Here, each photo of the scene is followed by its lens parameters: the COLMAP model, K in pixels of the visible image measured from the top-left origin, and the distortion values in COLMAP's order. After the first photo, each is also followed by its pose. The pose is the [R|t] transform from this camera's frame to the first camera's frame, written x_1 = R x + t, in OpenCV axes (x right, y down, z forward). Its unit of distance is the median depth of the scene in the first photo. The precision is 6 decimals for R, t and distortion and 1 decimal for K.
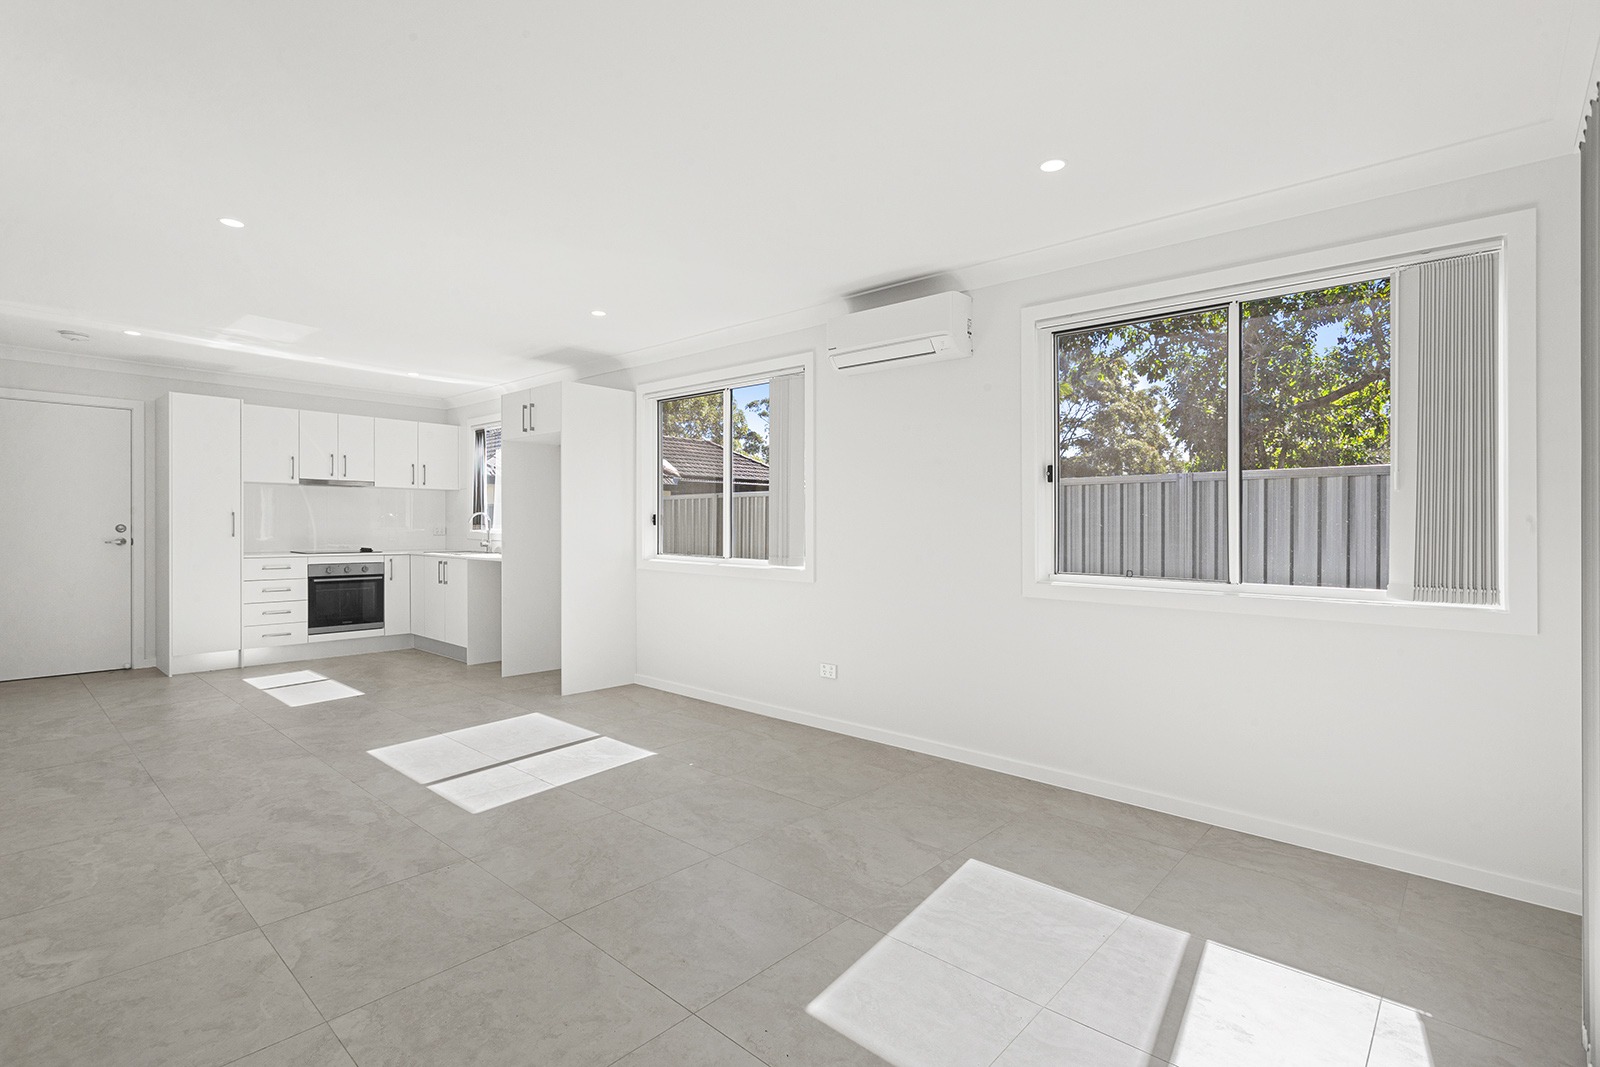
lens RADIAL K [[756.9, 0, 798.9], [0, 756.9, 528.4], [0, 0, 1]] dist [0.004630, 0.001764]
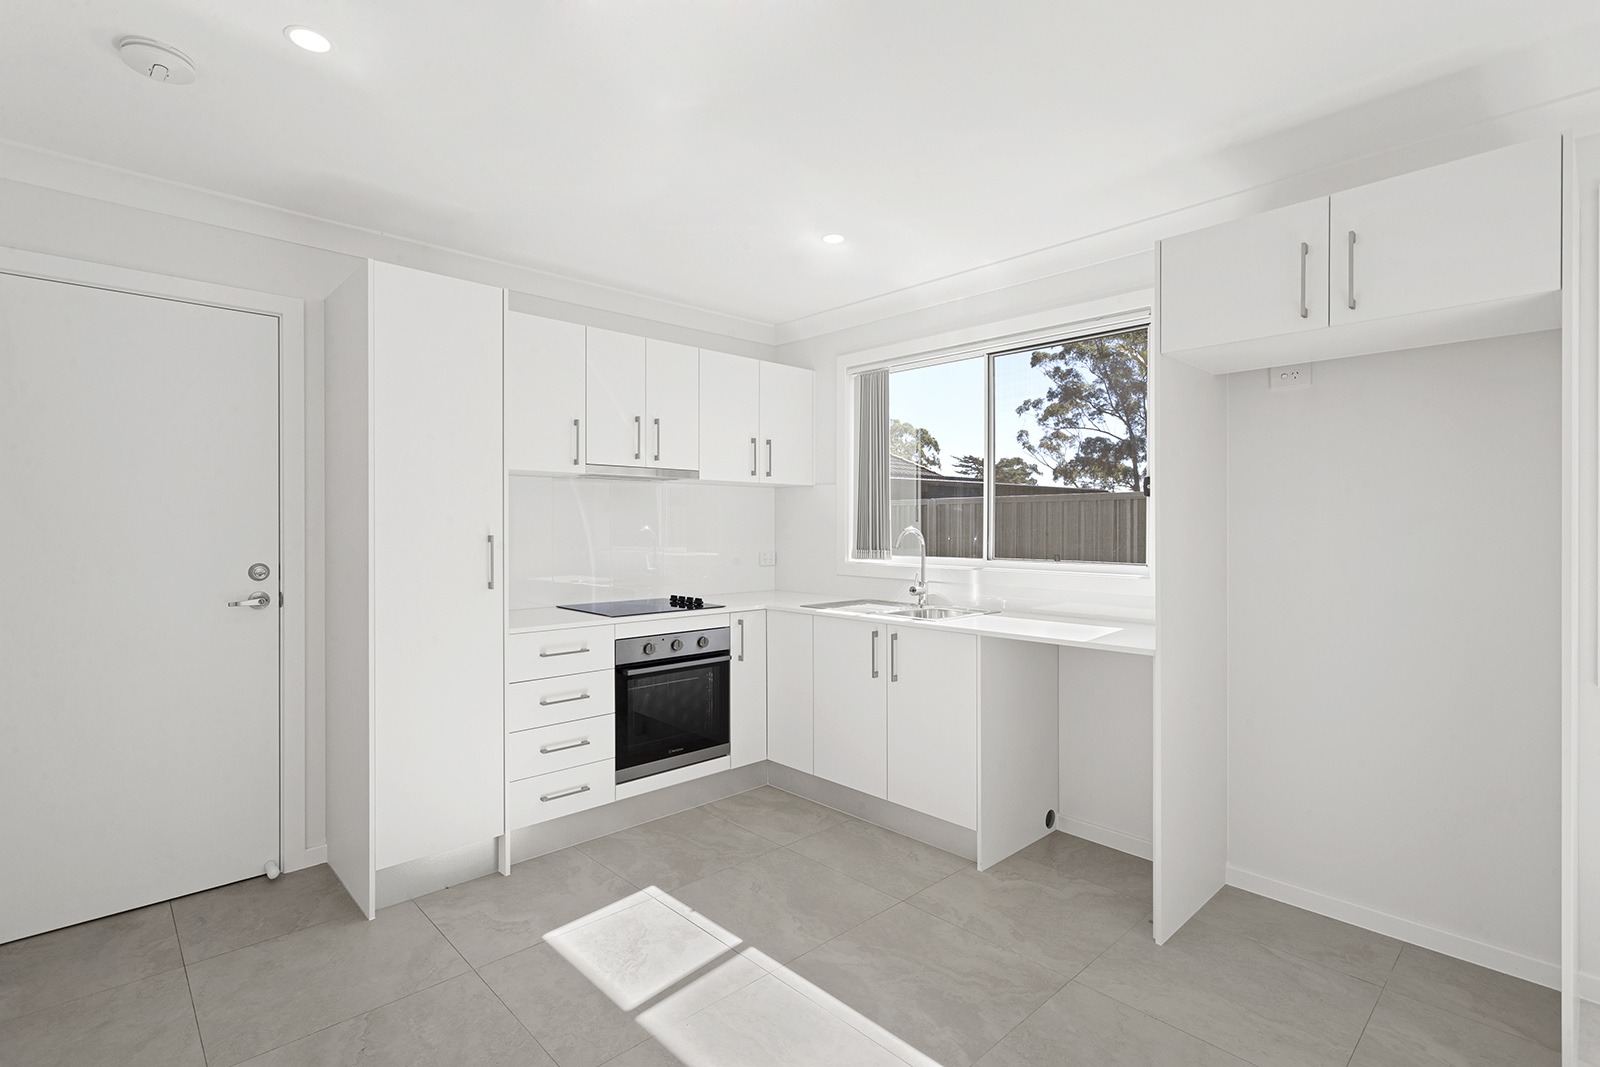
lens RADIAL K [[756.9, 0, 798.9], [0, 756.9, 528.4], [0, 0, 1]] dist [0.004630, 0.001764]
pose [[0.997255, -0.005038, -0.073871, -0.493468], [0.004929, 0.999986, -0.001661, -0.022181], [0.073878, 0.001293, 0.997266, 0.525255]]
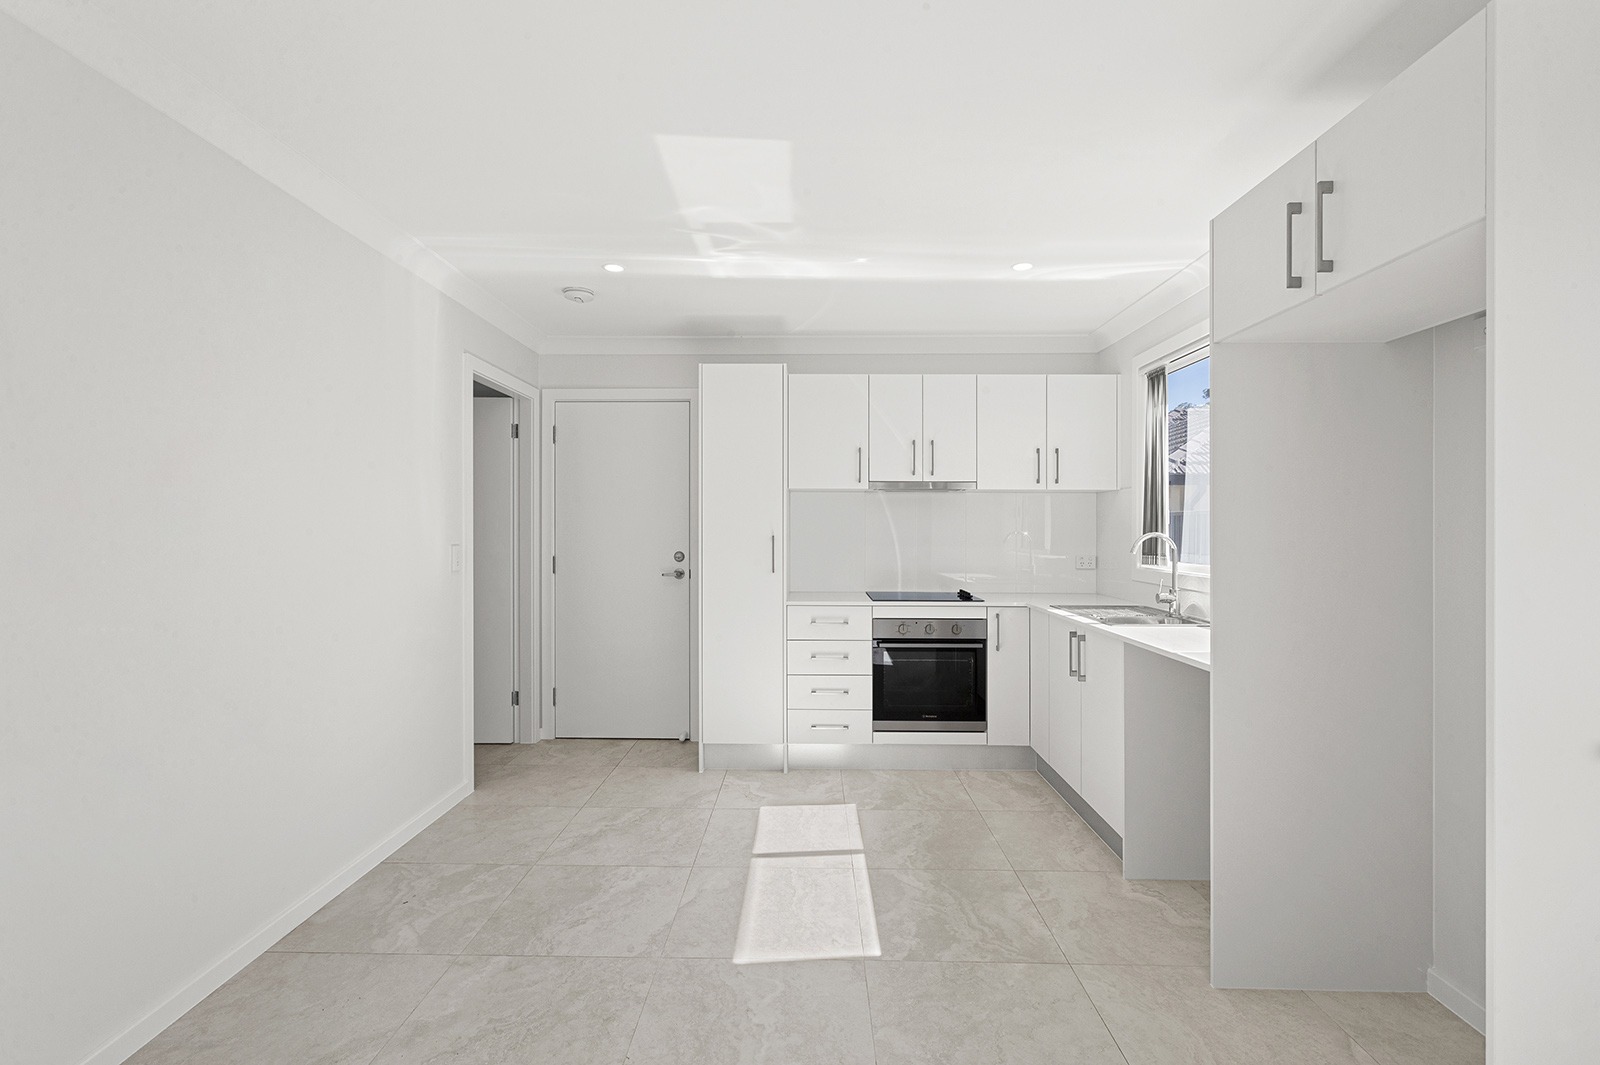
lens RADIAL K [[754.3, 0, 795.0], [0, 754.3, 534.4], [0, 0, 1]] dist [0.001048, 0.000518]
pose [[0.659488, 0.000910, -0.751715, -0.224280], [-0.002610, 0.999996, -0.001079, -0.020328], [0.751711, 0.002674, 0.659488, 0.543221]]
